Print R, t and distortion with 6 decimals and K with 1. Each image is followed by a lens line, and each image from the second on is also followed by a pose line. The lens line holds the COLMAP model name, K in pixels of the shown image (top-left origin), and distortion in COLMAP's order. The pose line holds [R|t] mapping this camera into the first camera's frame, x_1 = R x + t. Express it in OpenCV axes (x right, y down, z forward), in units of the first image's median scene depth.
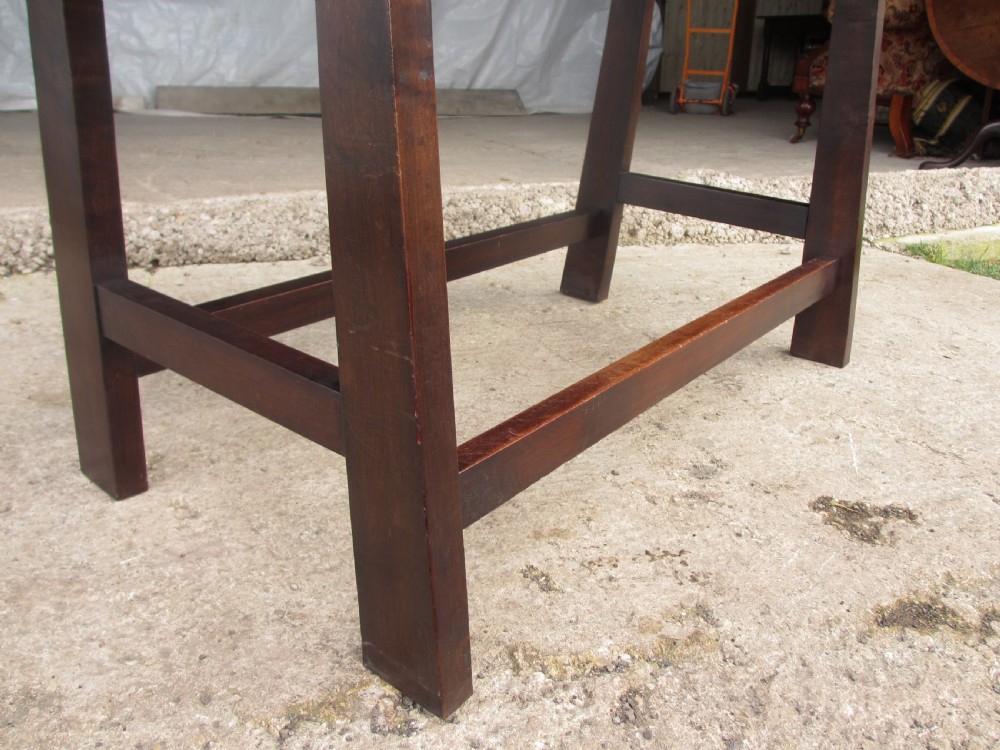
lens RADIAL K [[845.7, 0, 505.1], [0, 845.7, 371.1], [0, 0, 1]] dist [-0.053894, 0.024149]
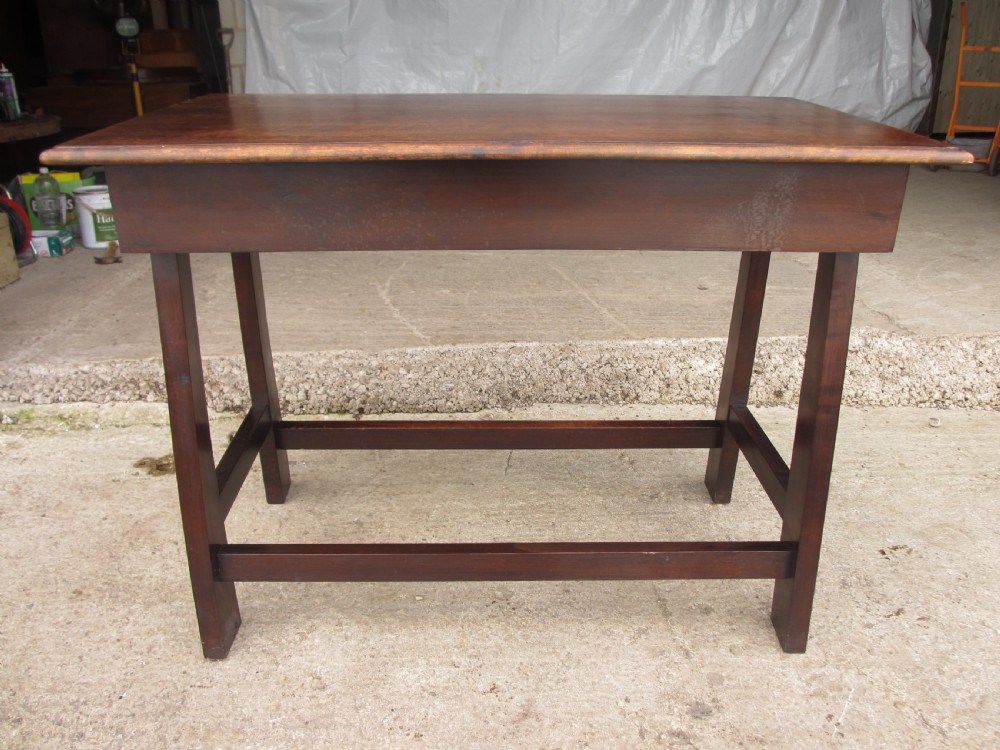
lens RADIAL K [[847.4, 0, 500.0], [0, 847.4, 375.0], [0, 0, 1]] dist [-0.054847, 0.019705]
pose [[0.948058, 0.089028, -0.305386, 0.304351], [-0.084508, 0.996029, 0.028016, -0.409434], [0.306667, -0.000754, 0.951816, -0.294817]]
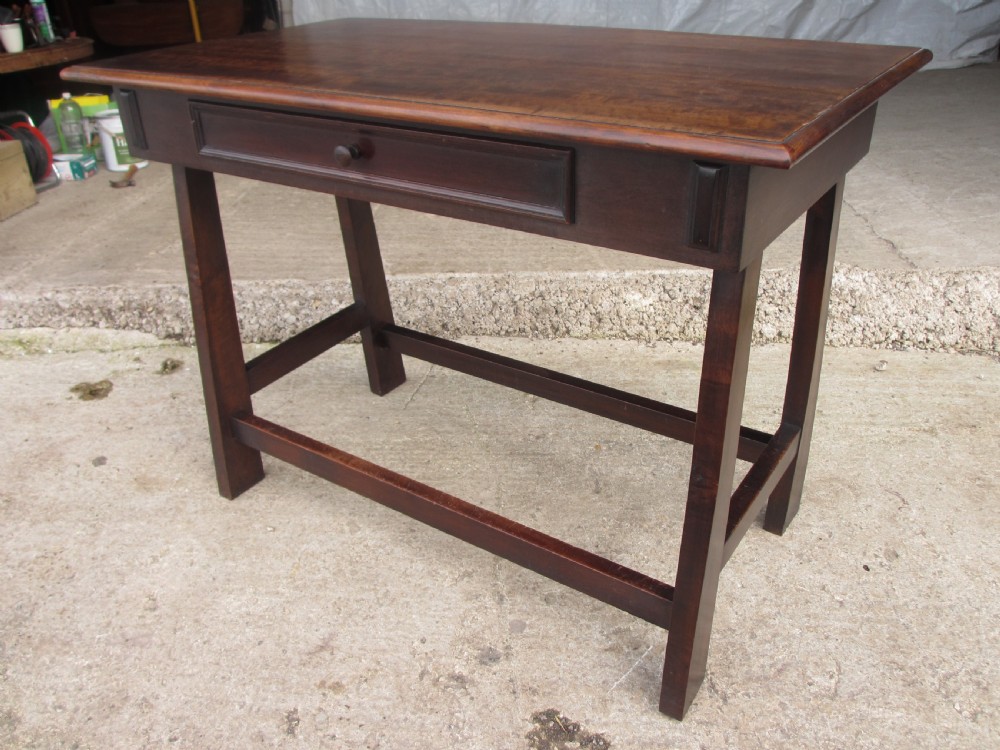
lens RADIAL K [[847.4, 0, 500.0], [0, 847.4, 375.0], [0, 0, 1]] dist [-0.054847, 0.019705]
pose [[0.898684, 0.145459, -0.413775, 0.754993], [-0.092099, 0.984955, 0.146221, -0.516676], [0.428819, -0.093298, 0.898560, -0.108810]]
